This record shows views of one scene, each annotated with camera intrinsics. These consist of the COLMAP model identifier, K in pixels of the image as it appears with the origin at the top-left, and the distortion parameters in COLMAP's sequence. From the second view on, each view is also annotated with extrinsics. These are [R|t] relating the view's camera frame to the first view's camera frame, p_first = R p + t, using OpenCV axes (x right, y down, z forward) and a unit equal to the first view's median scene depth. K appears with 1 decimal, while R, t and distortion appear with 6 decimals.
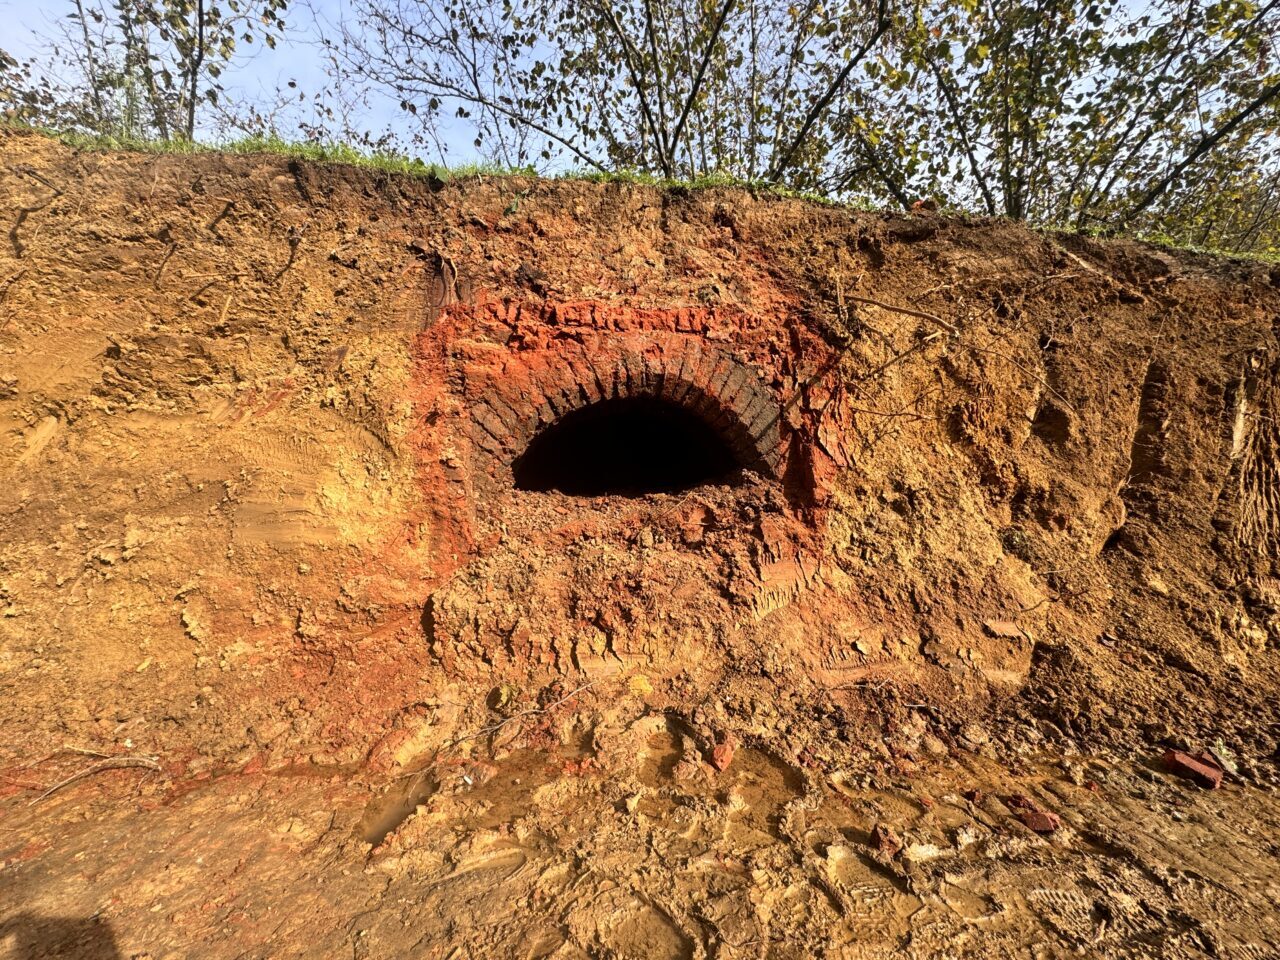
lens RADIAL K [[512.3, 0, 640.0], [0, 512.3, 480.0], [0, 0, 1]] dist [0.000961, 0.000122]
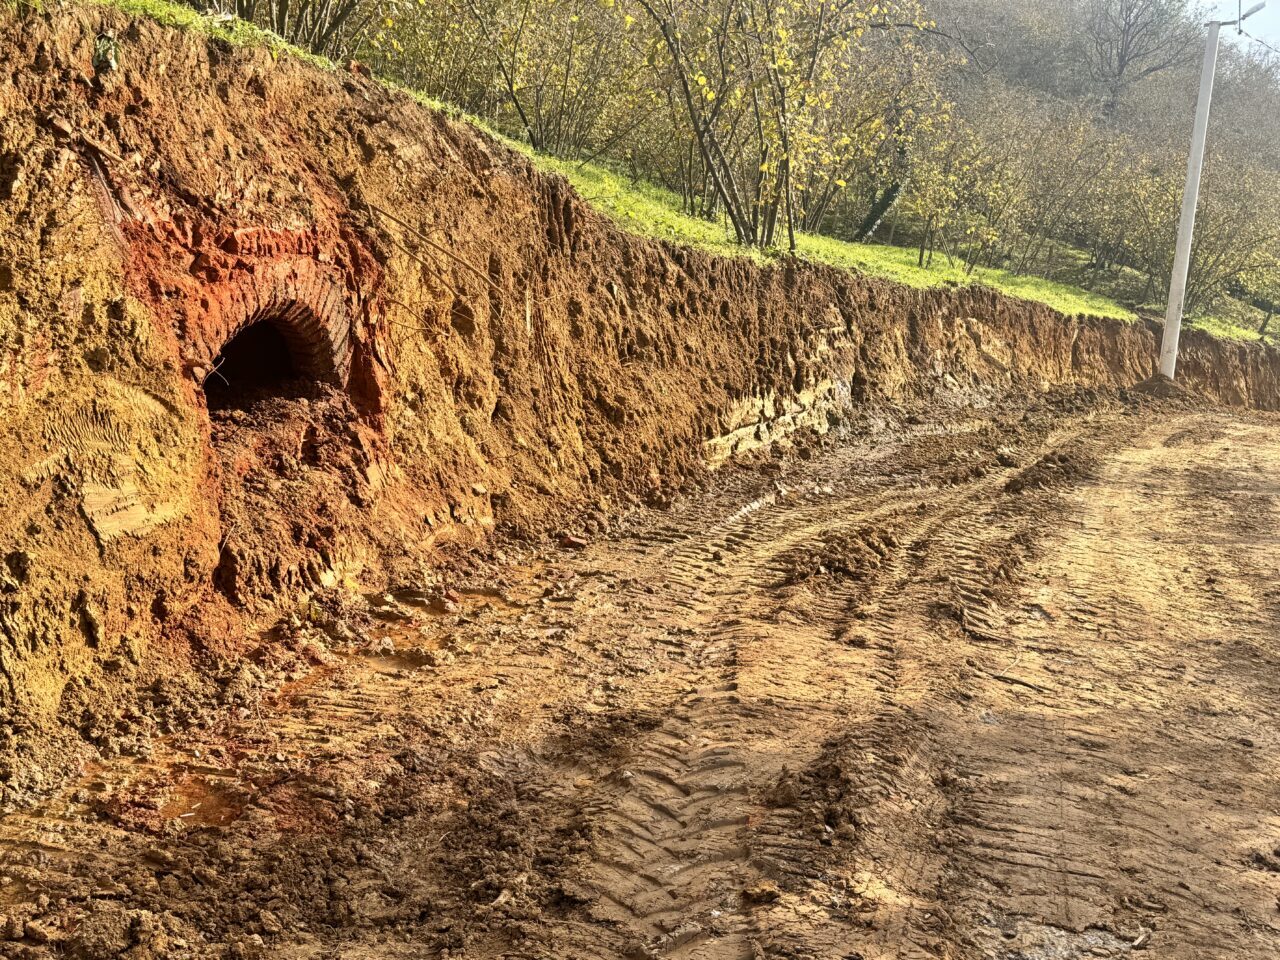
lens RADIAL K [[1286.2, 0, 639.9], [0, 1286.2, 480.7], [0, 0, 1]] dist [0.111689, 0.000467]
pose [[0.379698, -0.162738, 0.910684, -2.019228], [-0.064248, 0.977390, 0.201446, -0.404954], [-0.922877, -0.134999, 0.360658, -0.572386]]
